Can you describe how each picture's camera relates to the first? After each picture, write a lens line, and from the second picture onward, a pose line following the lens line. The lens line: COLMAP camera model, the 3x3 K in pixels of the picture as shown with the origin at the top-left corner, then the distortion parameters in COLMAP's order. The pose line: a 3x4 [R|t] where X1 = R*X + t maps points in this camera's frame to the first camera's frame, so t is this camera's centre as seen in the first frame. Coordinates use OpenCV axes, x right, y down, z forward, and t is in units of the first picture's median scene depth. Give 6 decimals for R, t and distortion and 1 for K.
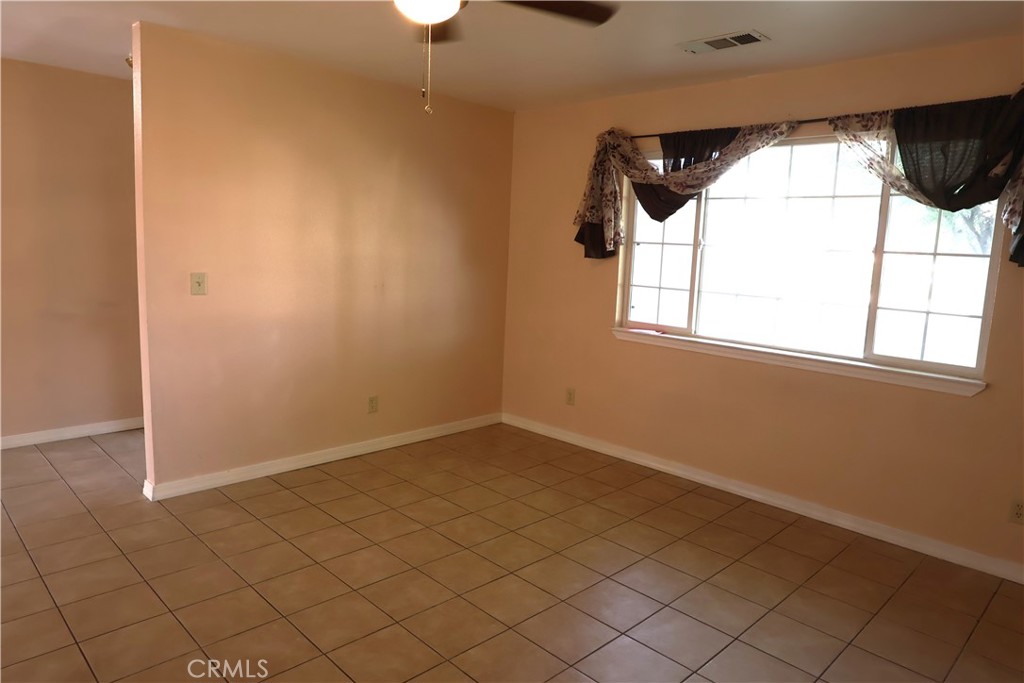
lens RADIAL K [[664.2, 0, 515.2], [0, 664.2, 336.8], [0, 0, 1]] dist [-0.007855, 0.000764]
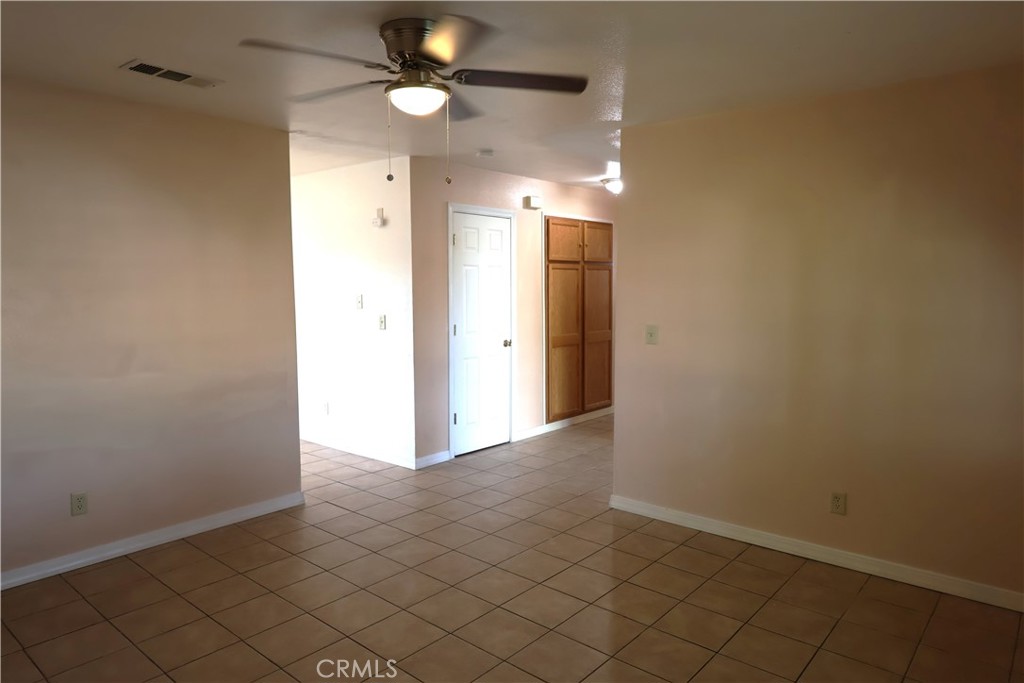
lens RADIAL K [[664.2, 0, 513.9], [0, 664.2, 339.8], [0, 0, 1]] dist [-0.007855, 0.000764]
pose [[0.070638, 0.044899, -0.996491, 0.694471], [-0.135072, 0.990216, 0.035042, -0.084384], [0.988315, 0.132123, 0.076011, 0.723397]]
